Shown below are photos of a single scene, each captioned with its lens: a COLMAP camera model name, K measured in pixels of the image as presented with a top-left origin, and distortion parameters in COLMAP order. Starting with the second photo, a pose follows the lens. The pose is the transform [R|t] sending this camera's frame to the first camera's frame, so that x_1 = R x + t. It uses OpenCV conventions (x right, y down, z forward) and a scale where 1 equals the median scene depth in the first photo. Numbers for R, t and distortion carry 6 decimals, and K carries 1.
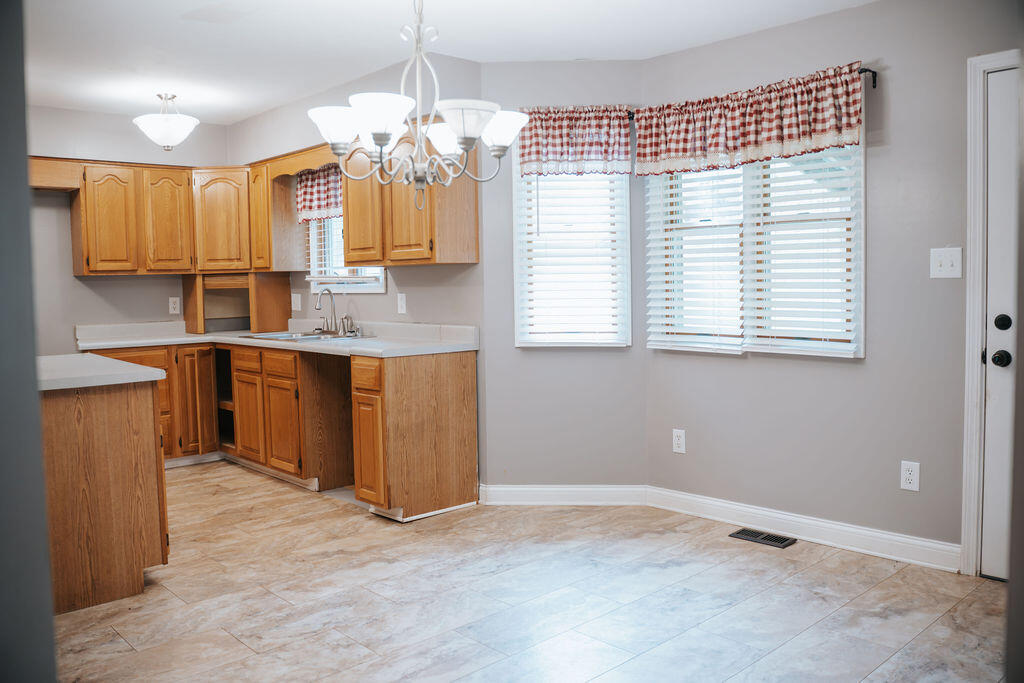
lens RADIAL K [[851.4, 0, 506.5], [0, 851.4, 336.4], [0, 0, 1]] dist [-0.078201, 0.040446]
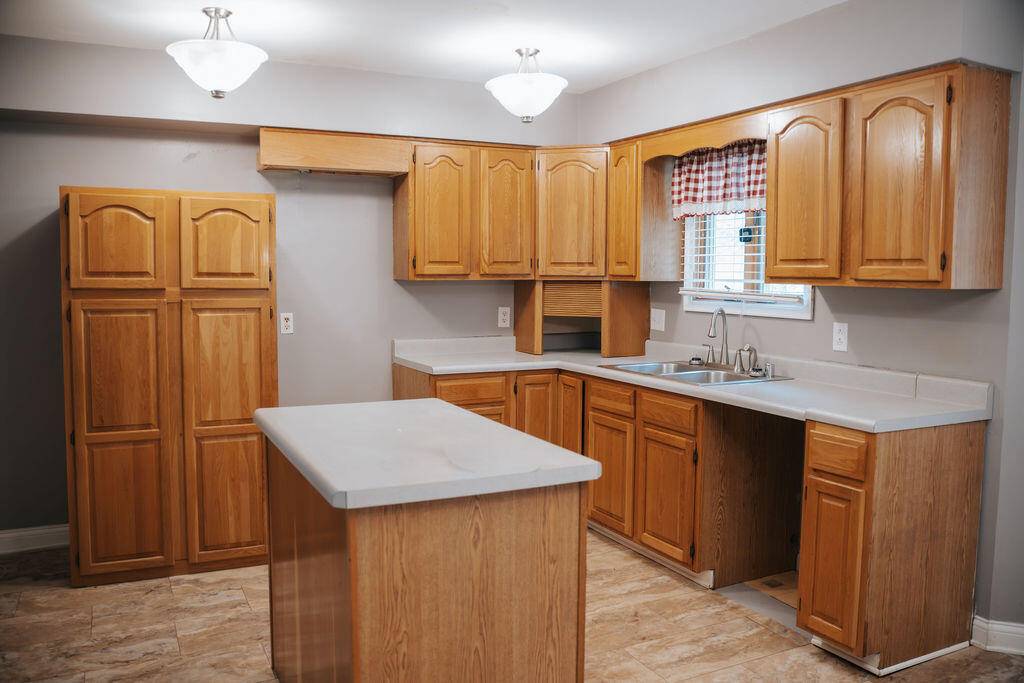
lens RADIAL K [[851.4, 0, 520.0], [0, 851.4, 342.2], [0, 0, 1]] dist [-0.078201, 0.040446]
pose [[0.965443, 0.046010, -0.256523, -0.201504], [-0.040716, 0.998835, 0.025913, -0.041463], [0.257416, -0.014572, 0.966191, 0.248213]]
